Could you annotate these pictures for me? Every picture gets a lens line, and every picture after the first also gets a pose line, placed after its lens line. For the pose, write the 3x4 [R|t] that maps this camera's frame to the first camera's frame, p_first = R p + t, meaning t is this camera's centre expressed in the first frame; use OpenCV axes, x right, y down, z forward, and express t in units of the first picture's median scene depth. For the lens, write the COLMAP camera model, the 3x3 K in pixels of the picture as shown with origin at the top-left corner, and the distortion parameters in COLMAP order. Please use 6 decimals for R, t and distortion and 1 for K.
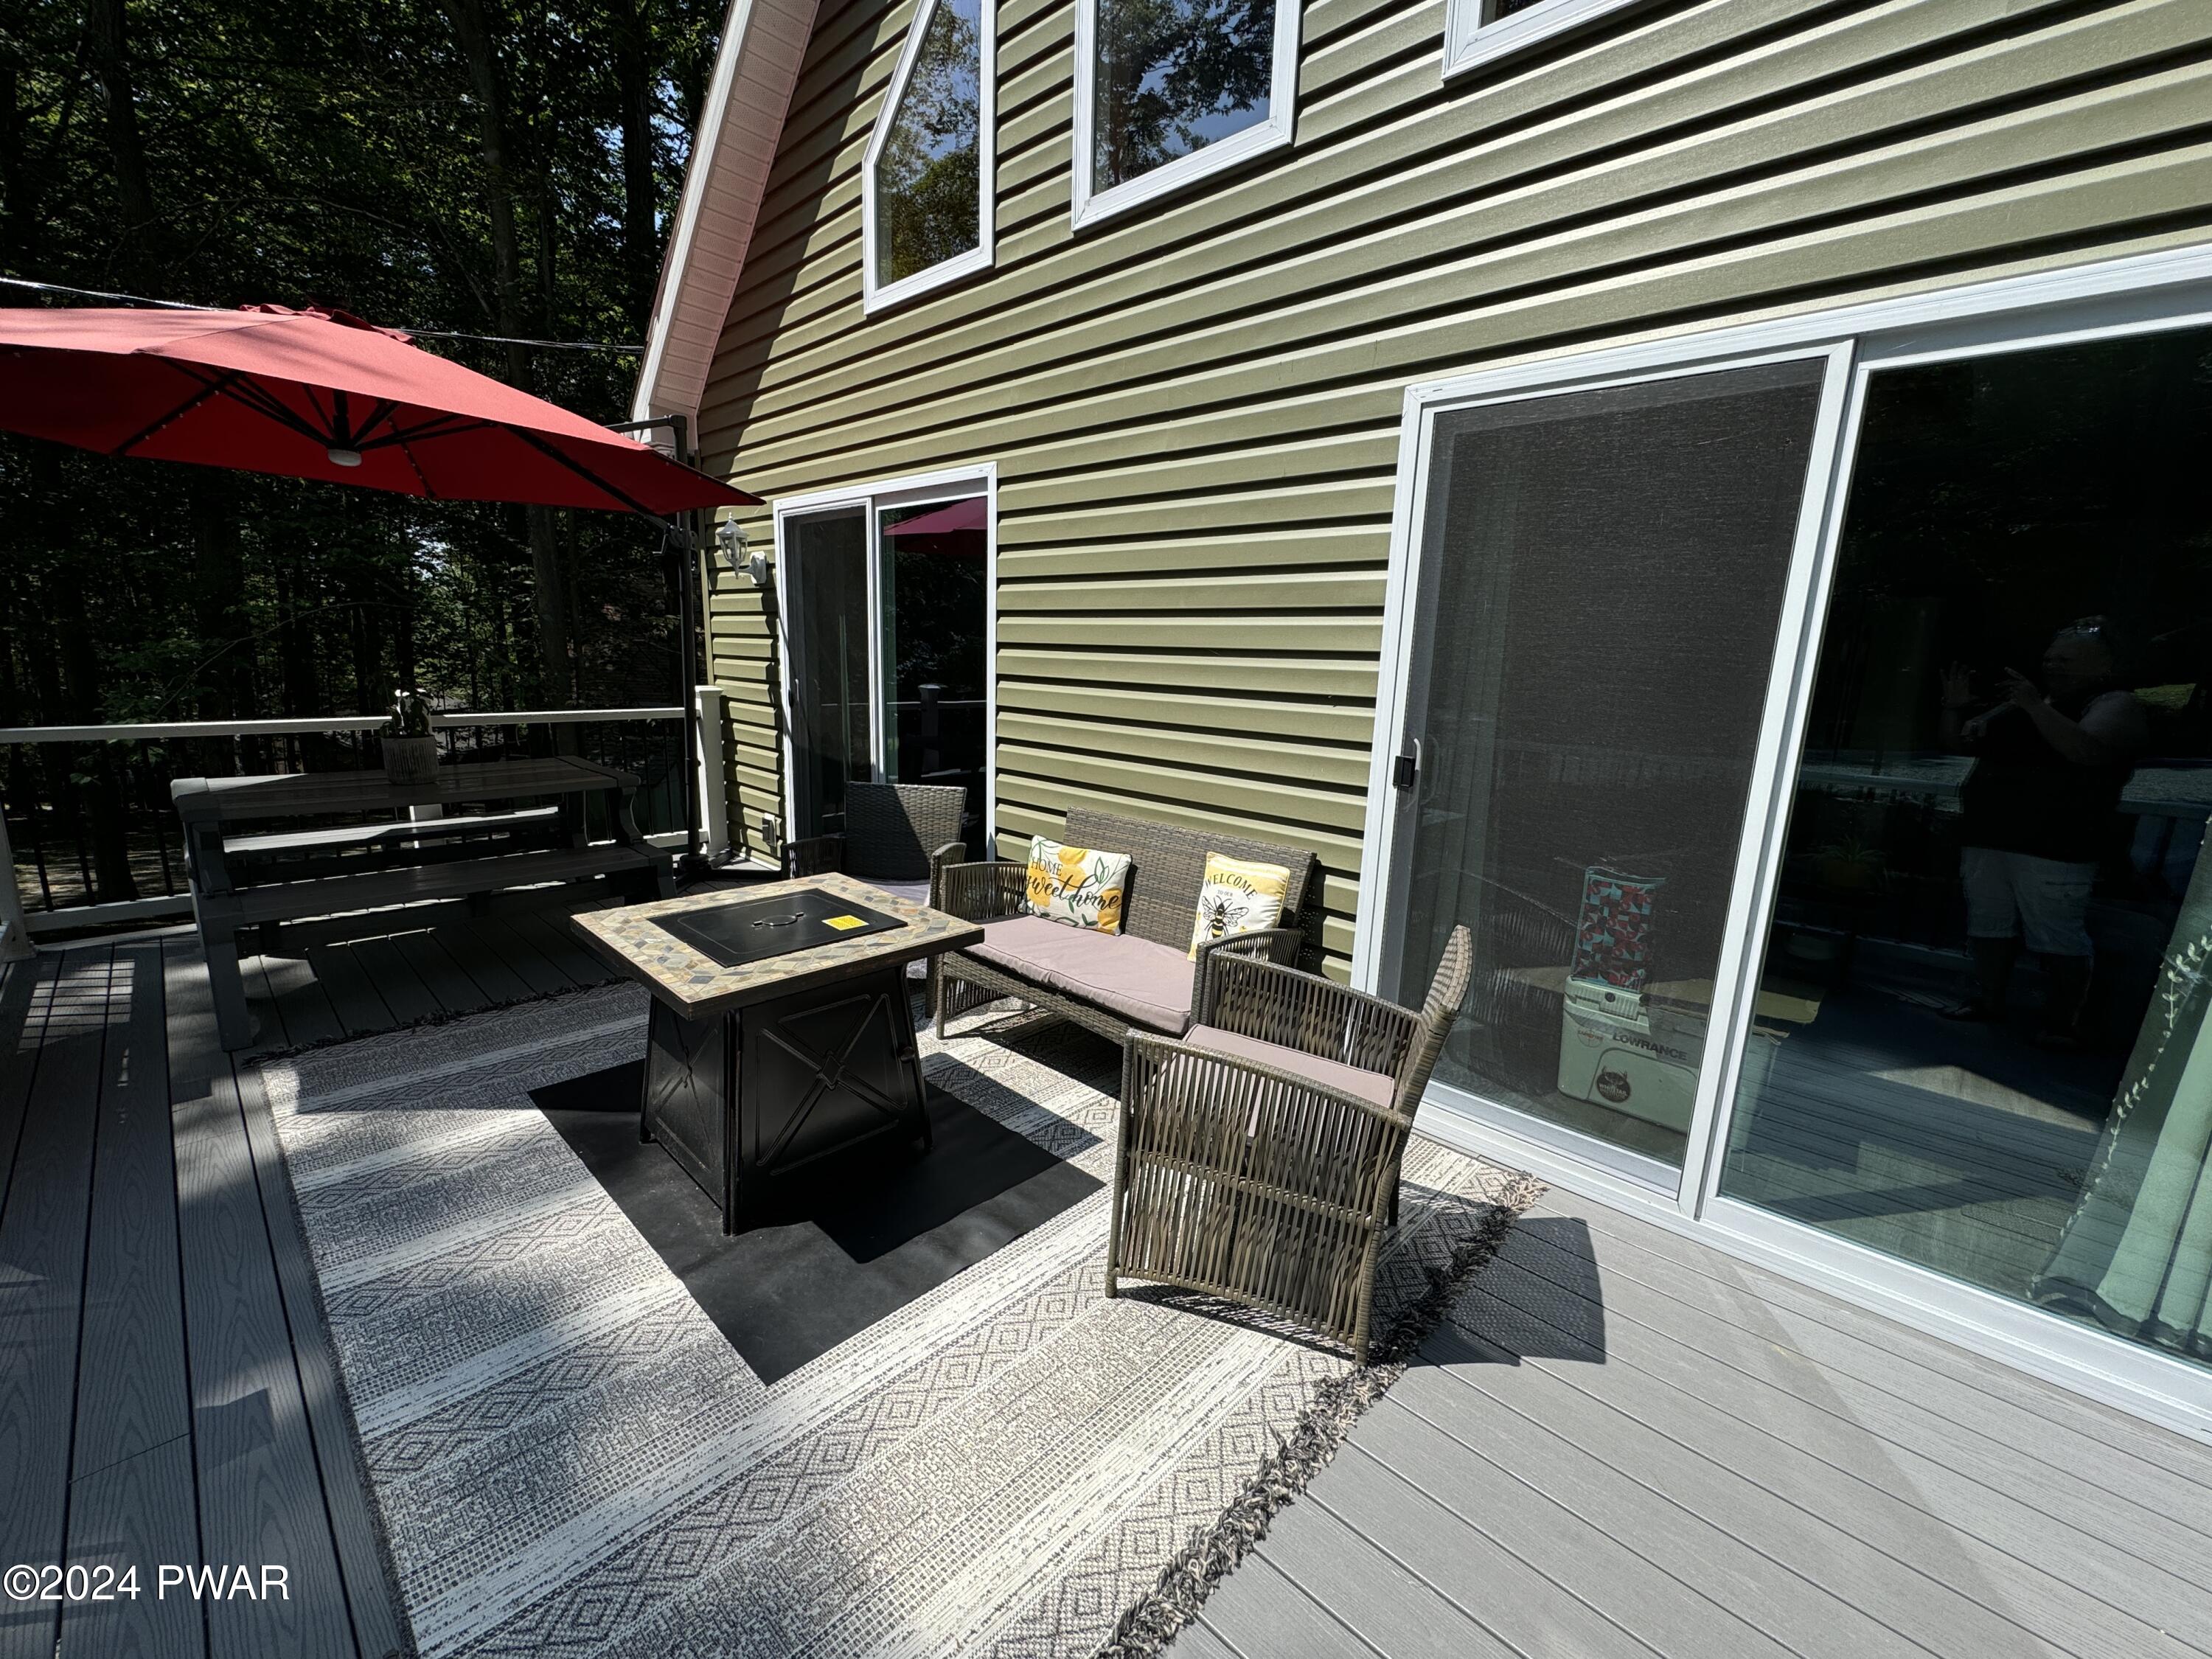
lens RADIAL K [[899.9, 0, 1099.5], [0, 899.9, 831.6], [0, 0, 1]] dist [-0.001245, 0.000012]
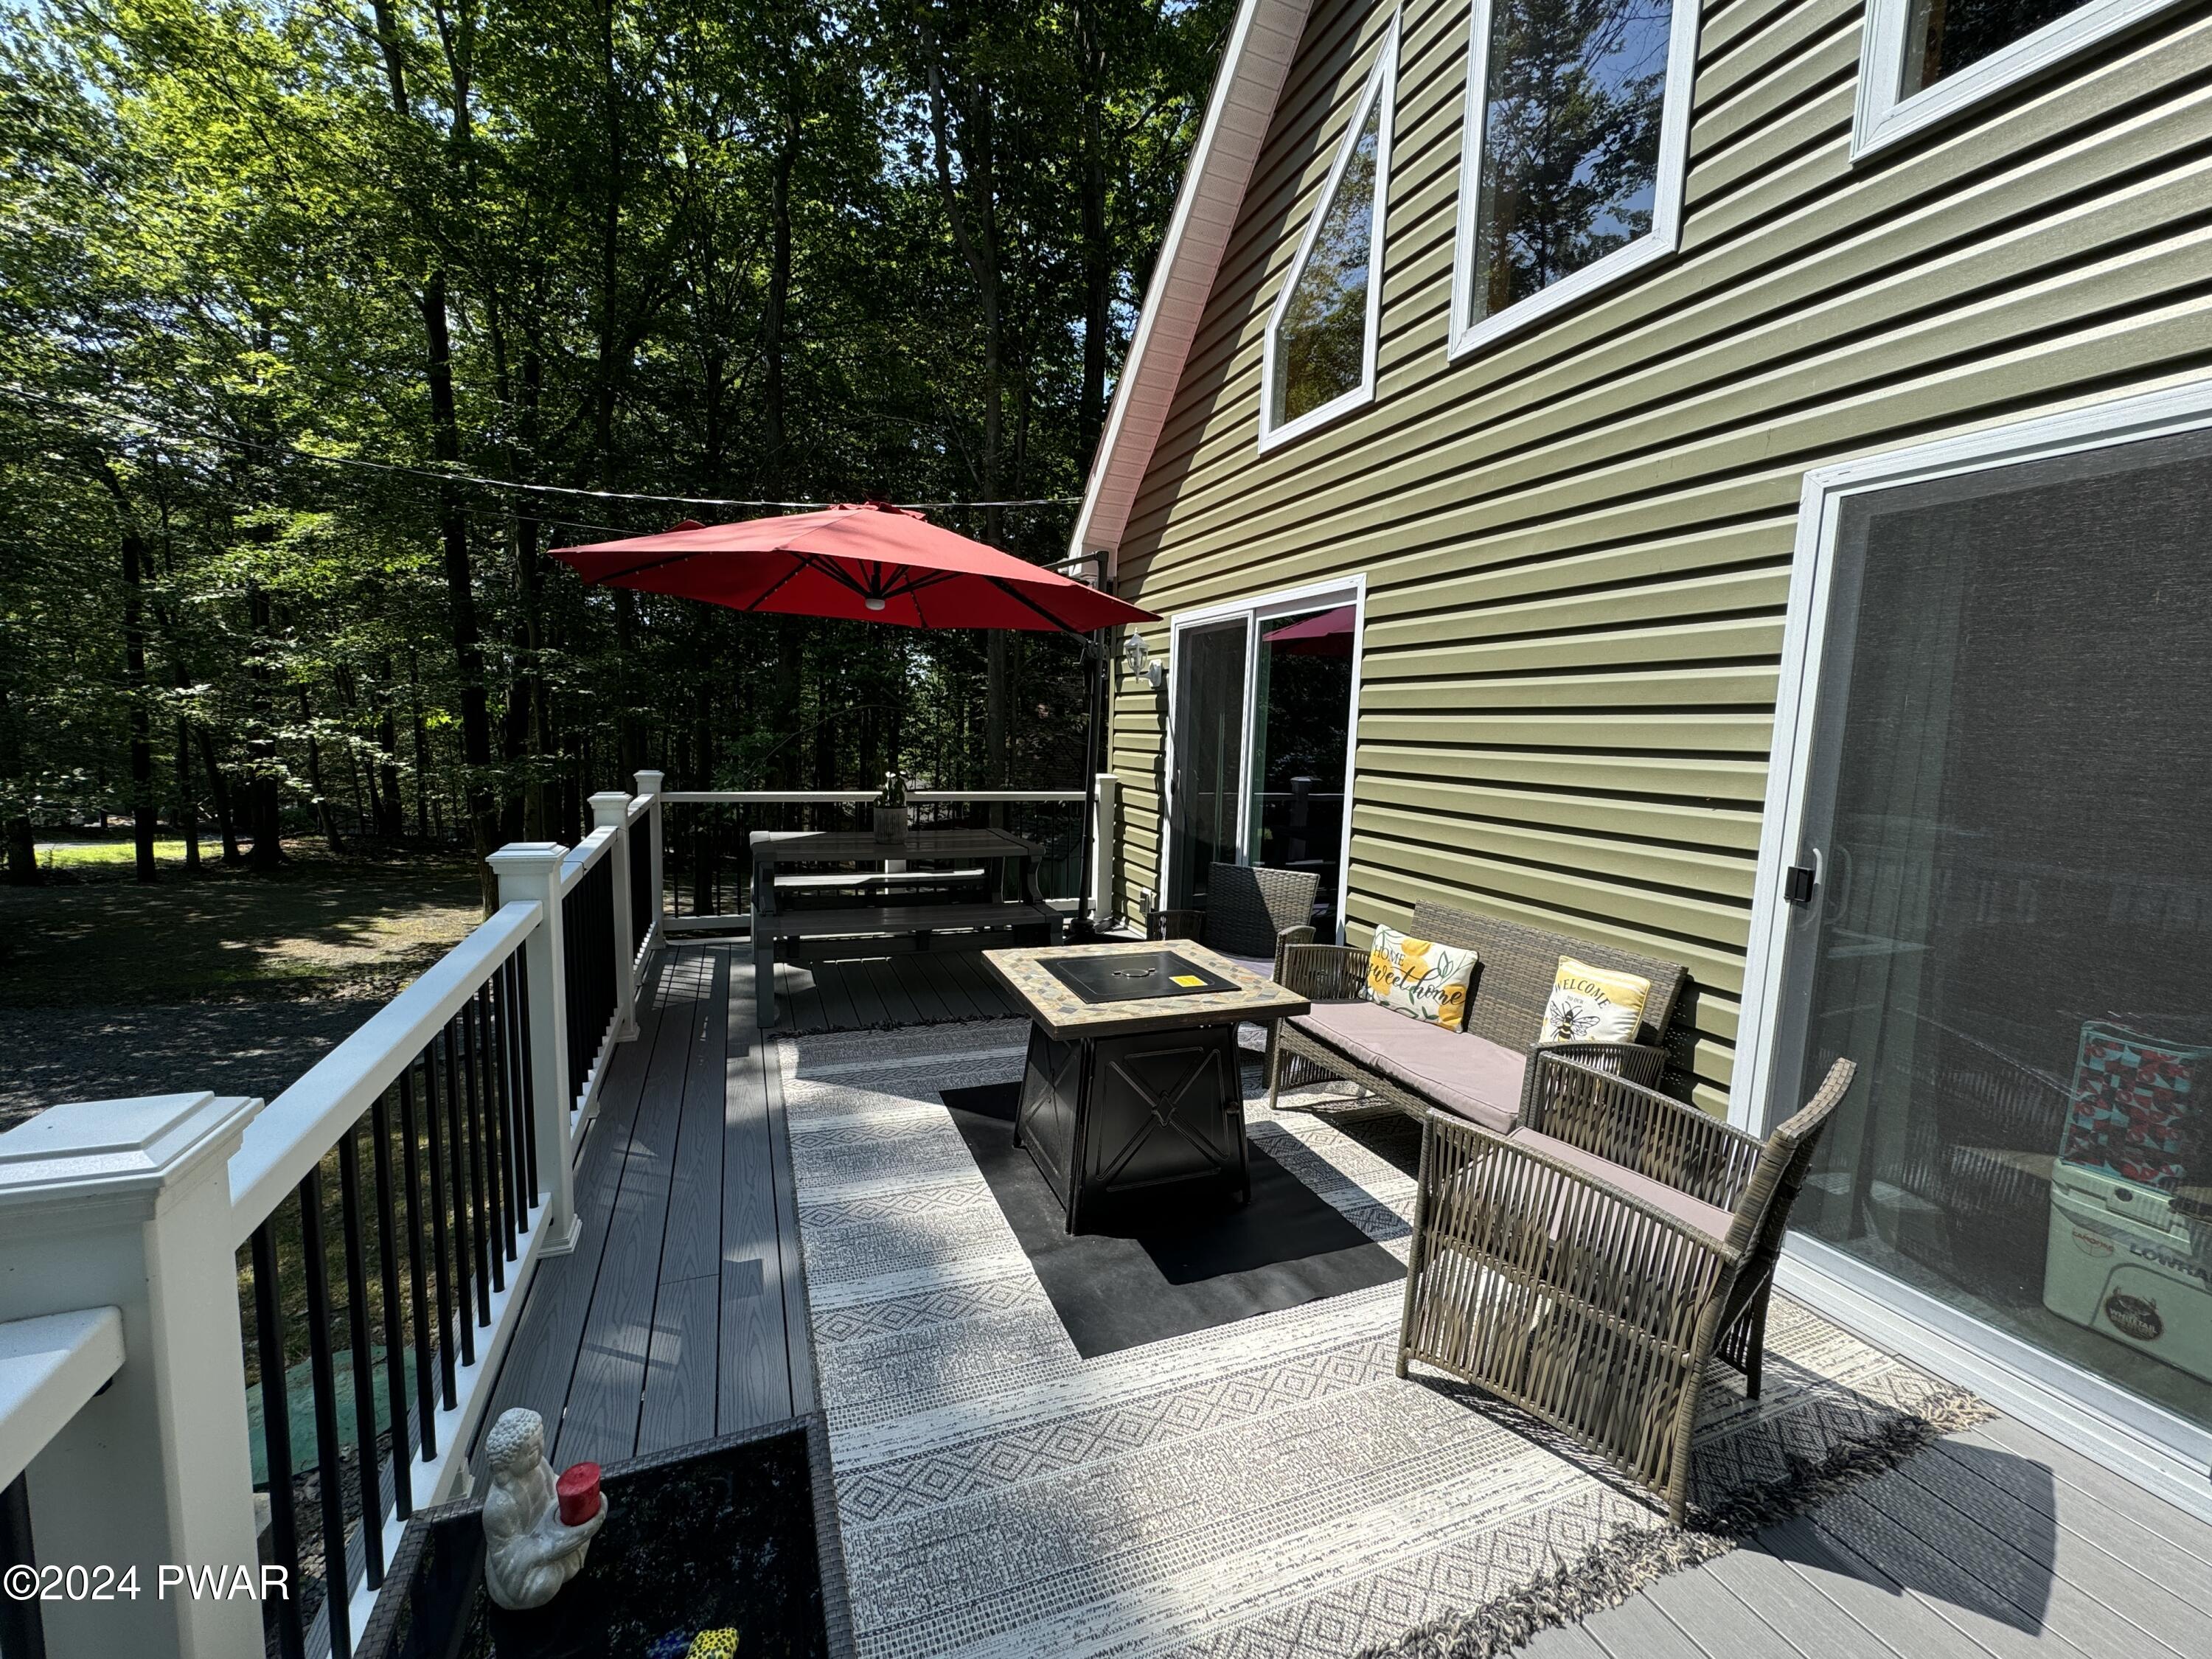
lens RADIAL K [[899.9, 0, 1099.5], [0, 899.9, 831.6], [0, 0, 1]] dist [-0.001245, 0.000012]
pose [[0.911330, 0.046598, -0.409030, 0.064672], [-0.087809, 0.992711, -0.082547, 0.015072], [0.402202, 0.111144, 0.908780, -0.091129]]
